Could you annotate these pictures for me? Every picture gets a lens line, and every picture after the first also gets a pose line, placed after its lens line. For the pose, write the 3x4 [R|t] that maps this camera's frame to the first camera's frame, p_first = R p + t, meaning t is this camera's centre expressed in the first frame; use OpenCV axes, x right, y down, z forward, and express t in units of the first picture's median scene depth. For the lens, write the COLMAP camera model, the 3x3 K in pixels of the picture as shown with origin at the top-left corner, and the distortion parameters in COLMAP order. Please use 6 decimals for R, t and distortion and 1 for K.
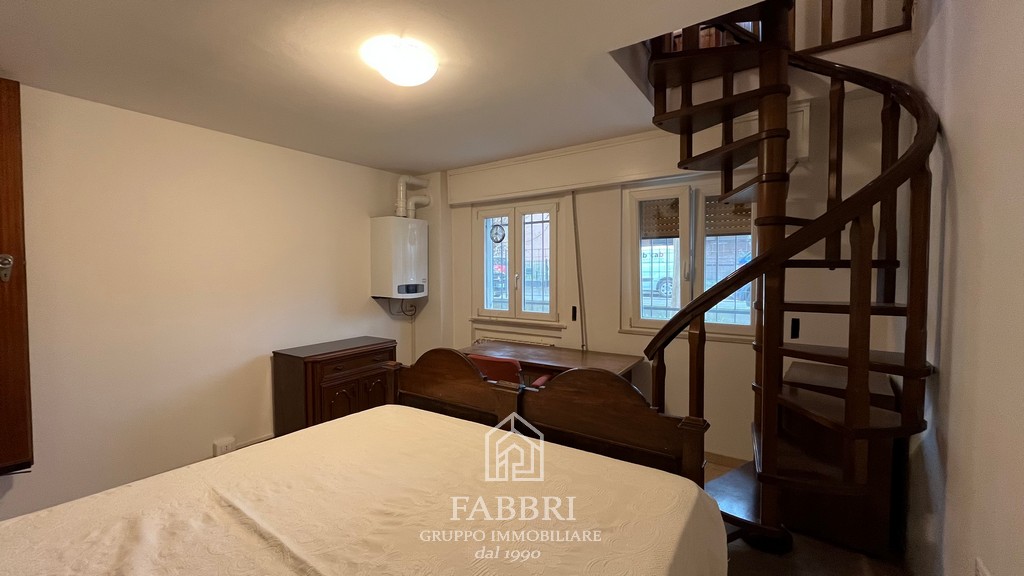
lens RADIAL K [[417.8, 0, 512.0], [0, 417.8, 272.4], [0, 0, 1]] dist [-0.022176, -0.000056]
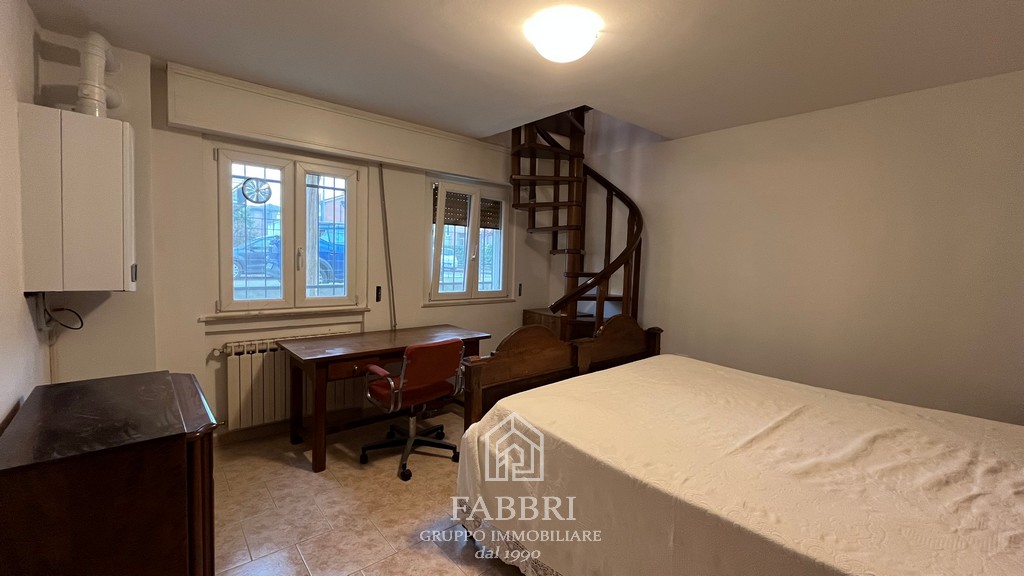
lens RADIAL K [[416.7, 0, 509.8], [0, 416.7, 286.2], [0, 0, 1]] dist [-0.000763, -0.000413]
pose [[0.254722, -0.057808, 0.965285, -0.699786], [-0.030849, 0.997218, 0.067861, 0.006721], [-0.966522, -0.047064, 0.252229, 0.472877]]
